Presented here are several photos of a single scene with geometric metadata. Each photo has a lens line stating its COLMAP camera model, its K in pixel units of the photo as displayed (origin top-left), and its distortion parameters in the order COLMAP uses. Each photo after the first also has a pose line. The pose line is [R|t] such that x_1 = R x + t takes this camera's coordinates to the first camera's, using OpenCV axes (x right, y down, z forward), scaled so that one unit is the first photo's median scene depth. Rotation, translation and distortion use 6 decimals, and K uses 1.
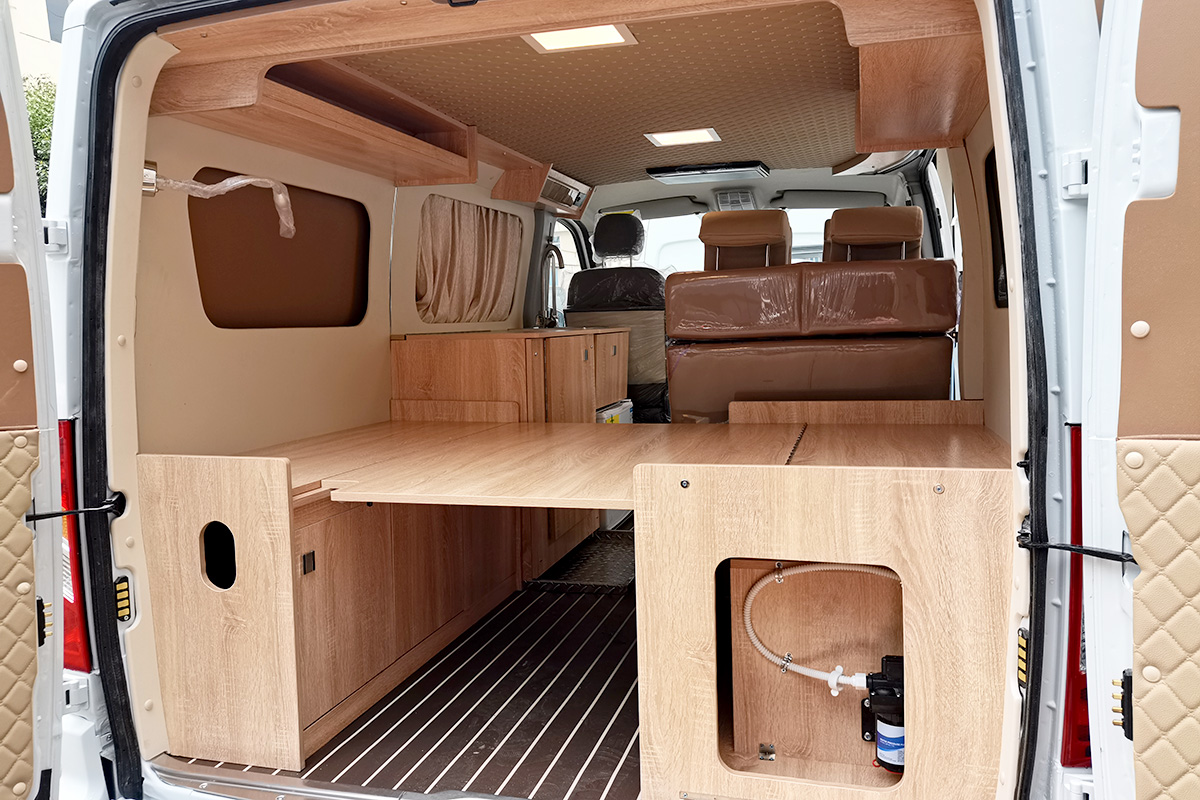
lens RADIAL K [[910.6, 0, 599.8], [0, 910.6, 395.1], [0, 0, 1]] dist [0.020875, -0.015209]
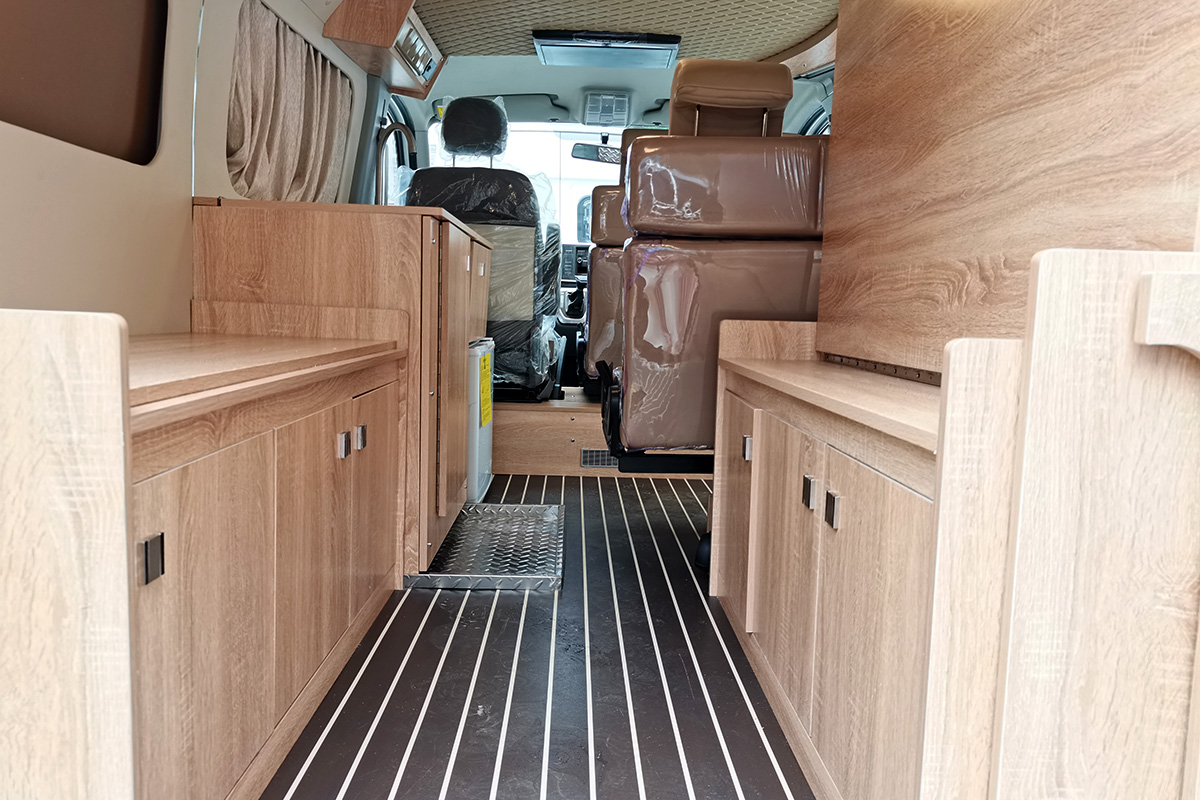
lens RADIAL K [[910.6, 0, 603.0], [0, 910.6, 419.0], [0, 0, 1]] dist [0.020875, -0.015209]
pose [[0.952914, 0.017666, 0.302724, -0.159535], [-0.031075, 0.998735, 0.039534, 0.058255], [-0.301643, -0.047080, 0.952258, 0.327196]]
